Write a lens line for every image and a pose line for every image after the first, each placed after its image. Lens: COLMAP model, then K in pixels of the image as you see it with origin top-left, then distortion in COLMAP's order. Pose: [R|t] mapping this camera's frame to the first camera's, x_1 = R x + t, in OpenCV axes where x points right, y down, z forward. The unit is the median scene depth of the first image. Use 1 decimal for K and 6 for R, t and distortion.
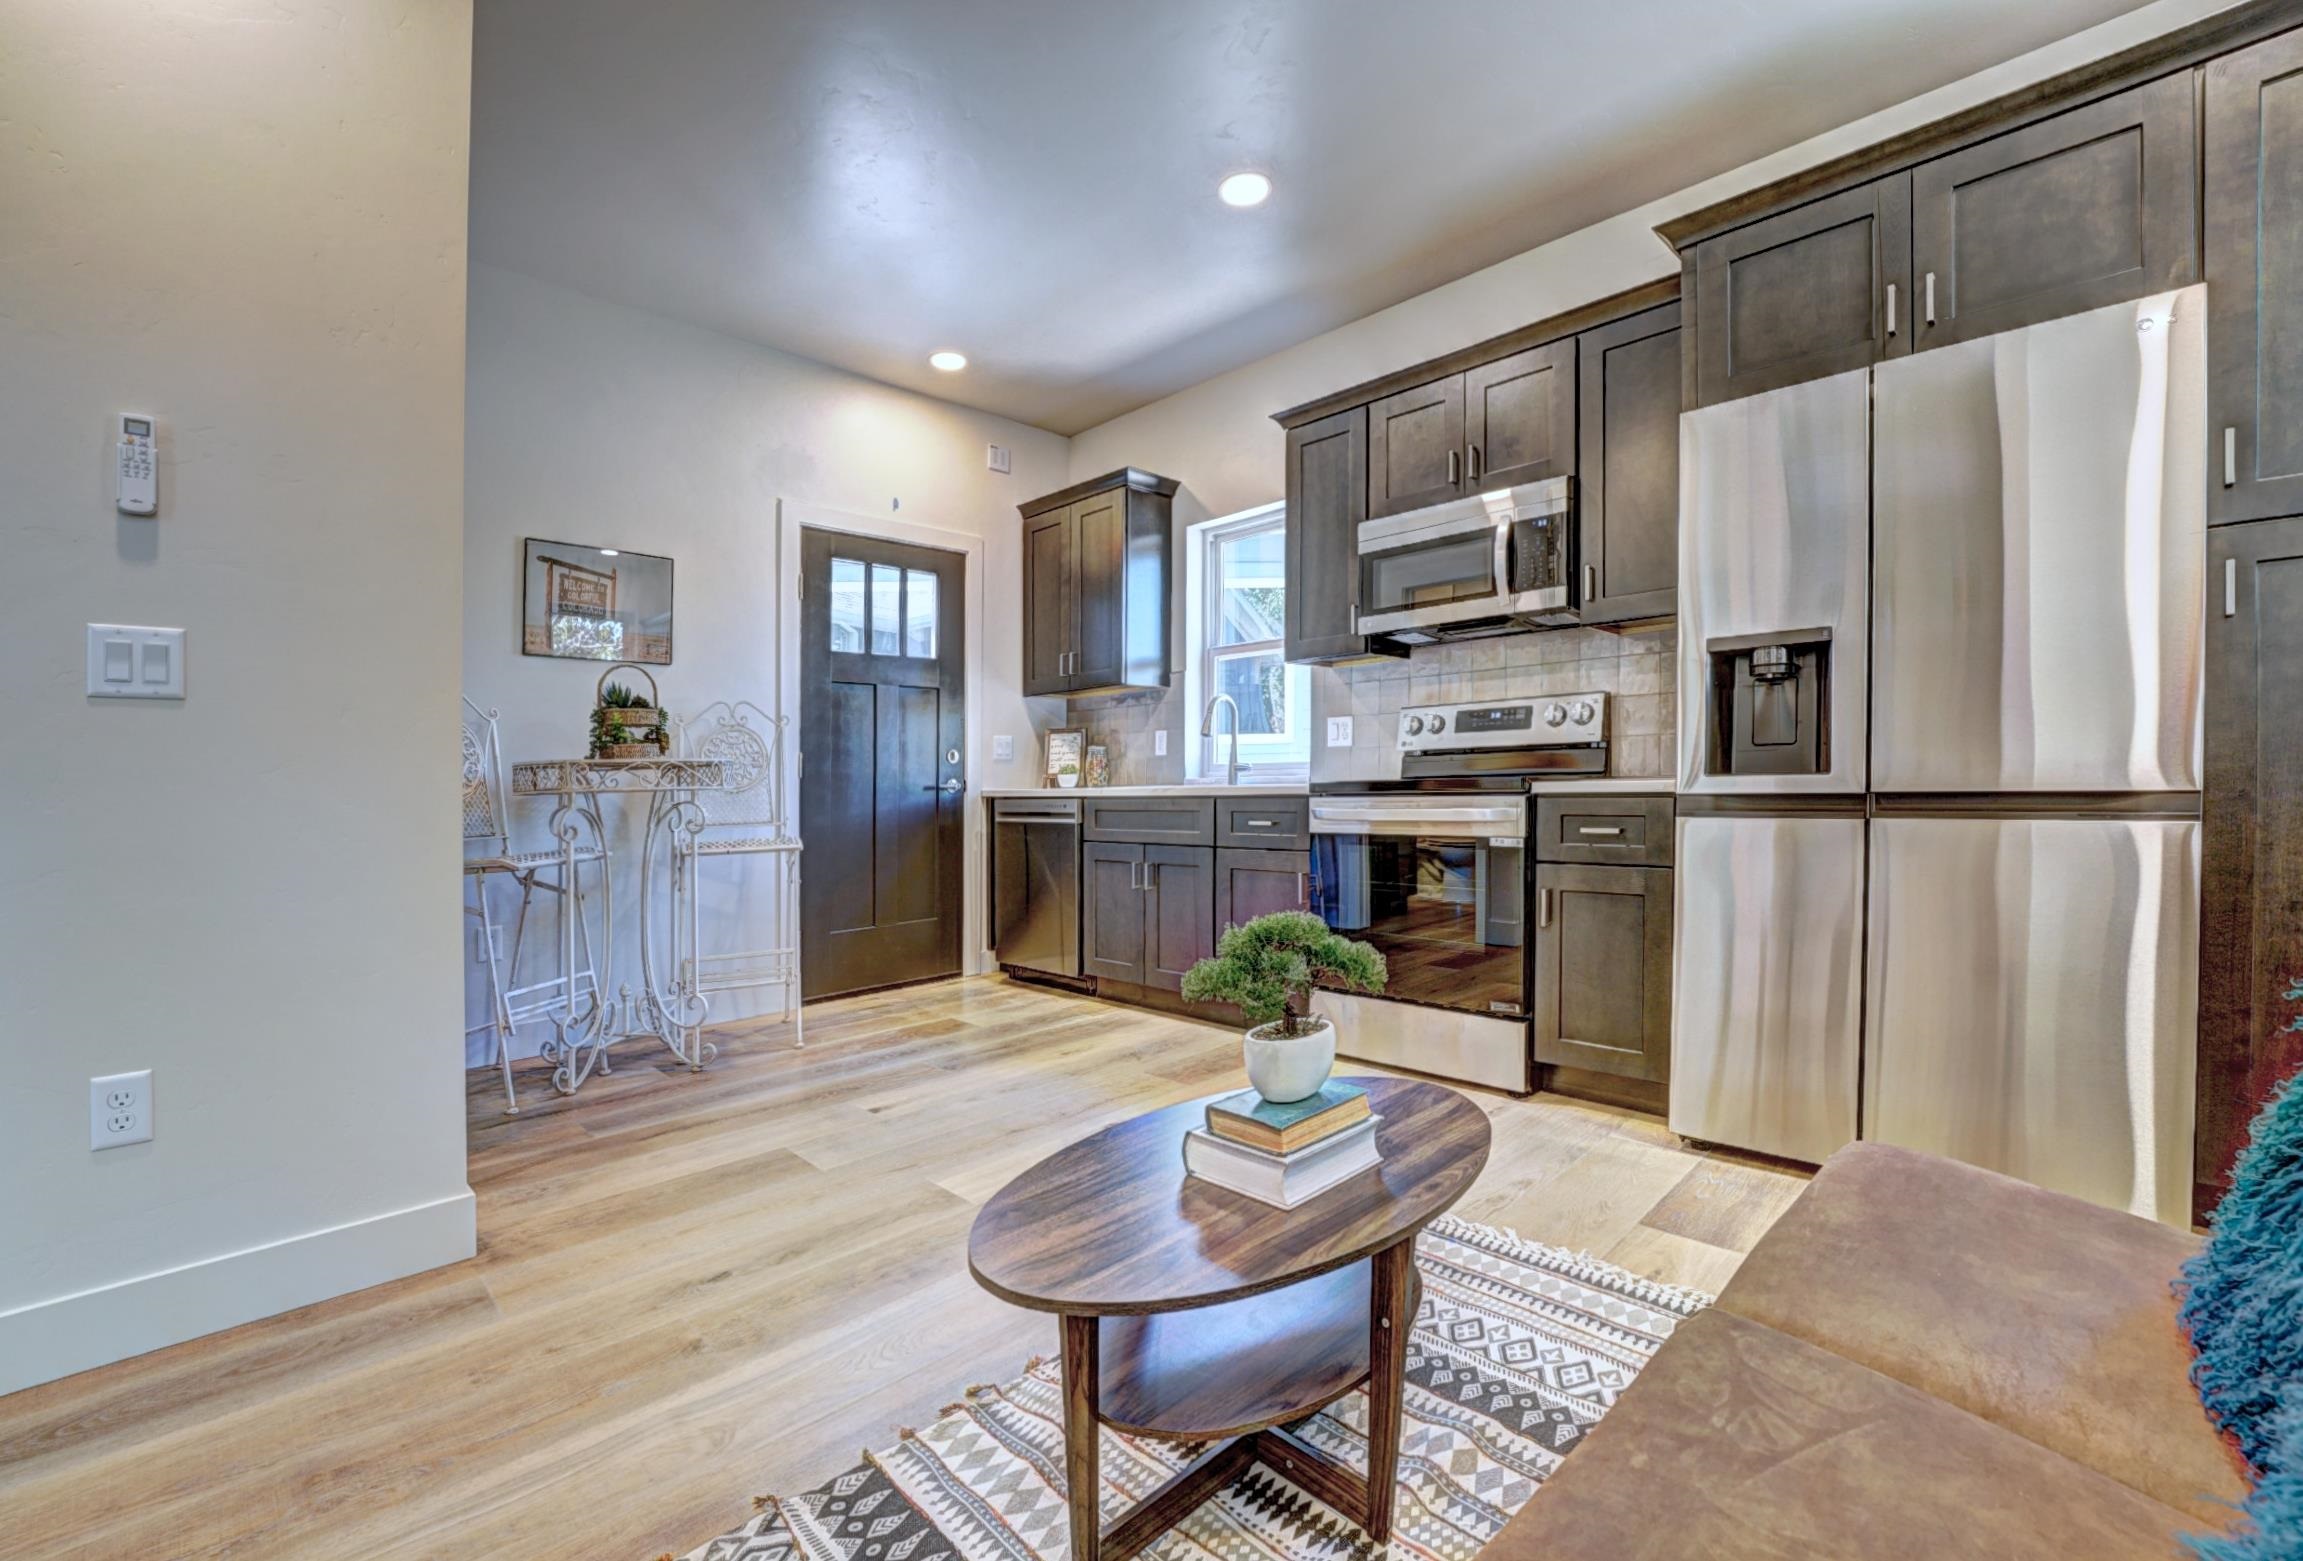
lens RADIAL K [[976.0, 0, 1147.0], [0, 976.0, 819.7], [0, 0, 1]] dist [-0.019030, -0.000080]
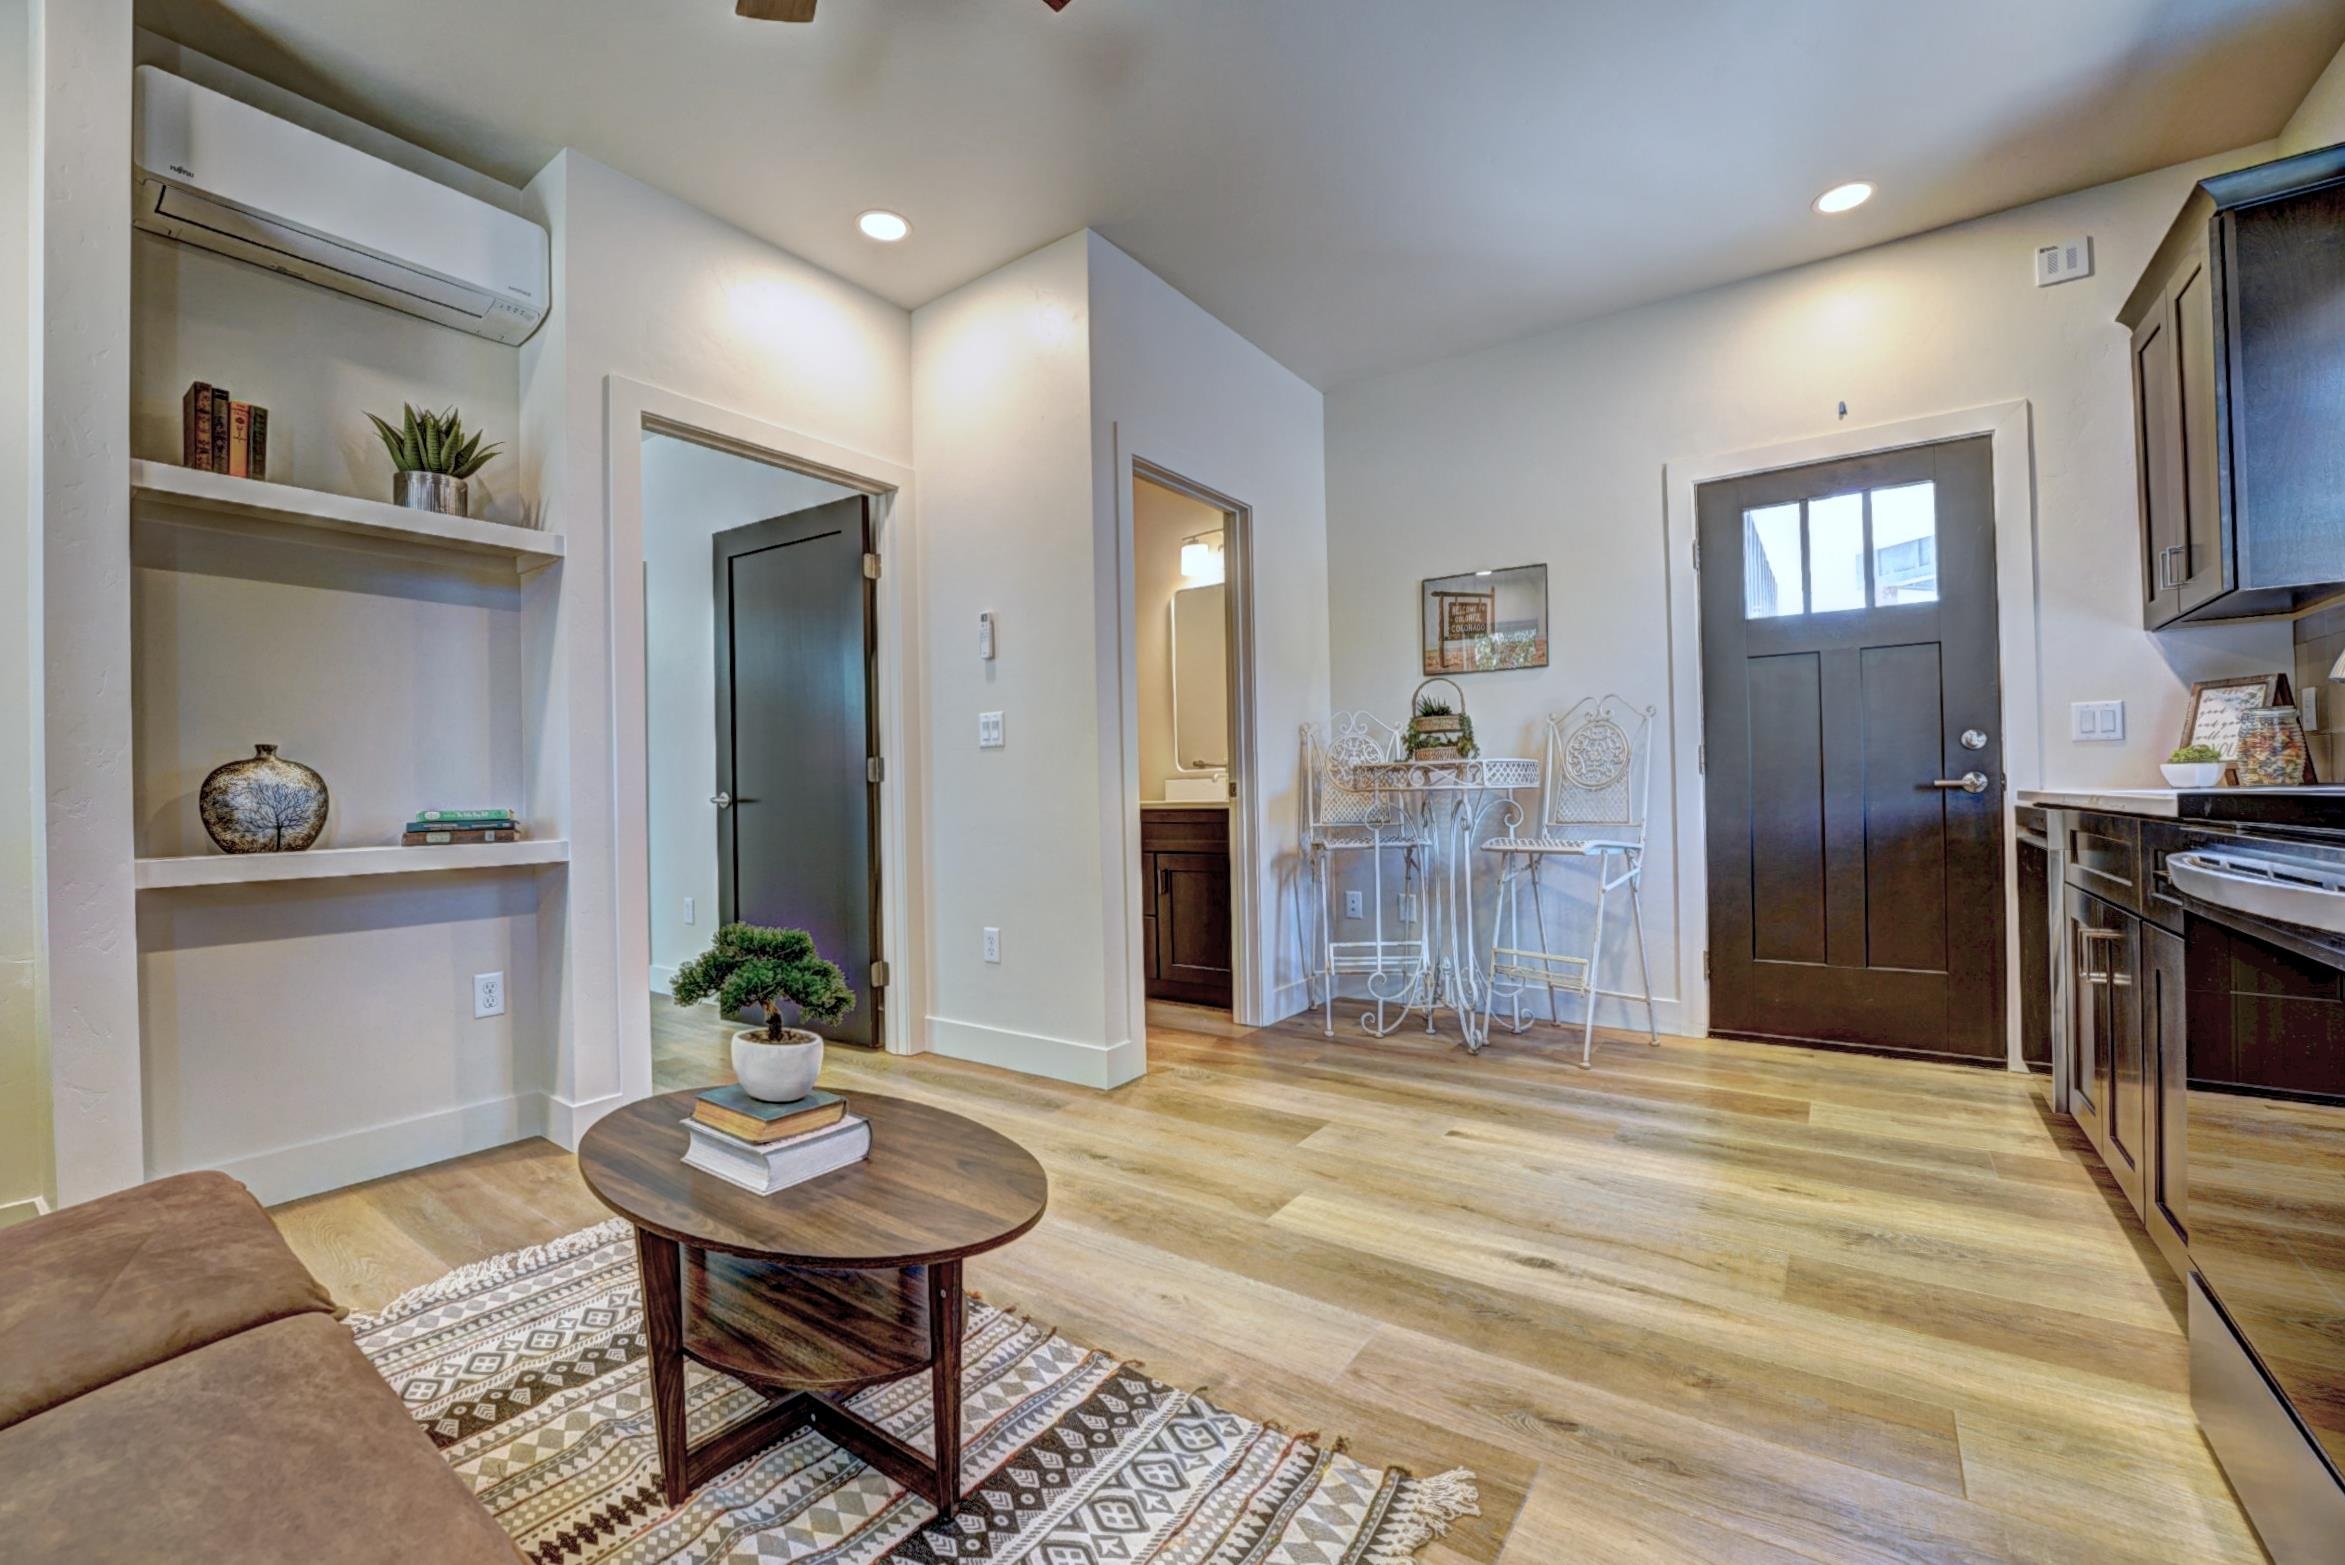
lens RADIAL K [[949.8, 0, 1167.3], [0, 949.8, 793.7], [0, 0, 1]] dist [-0.018672, 0.000027]
pose [[0.177945, 0.020179, -0.983833, 0.483643], [-0.026043, 0.999536, 0.015790, -0.032351], [0.983696, 0.022812, 0.178388, 0.473378]]
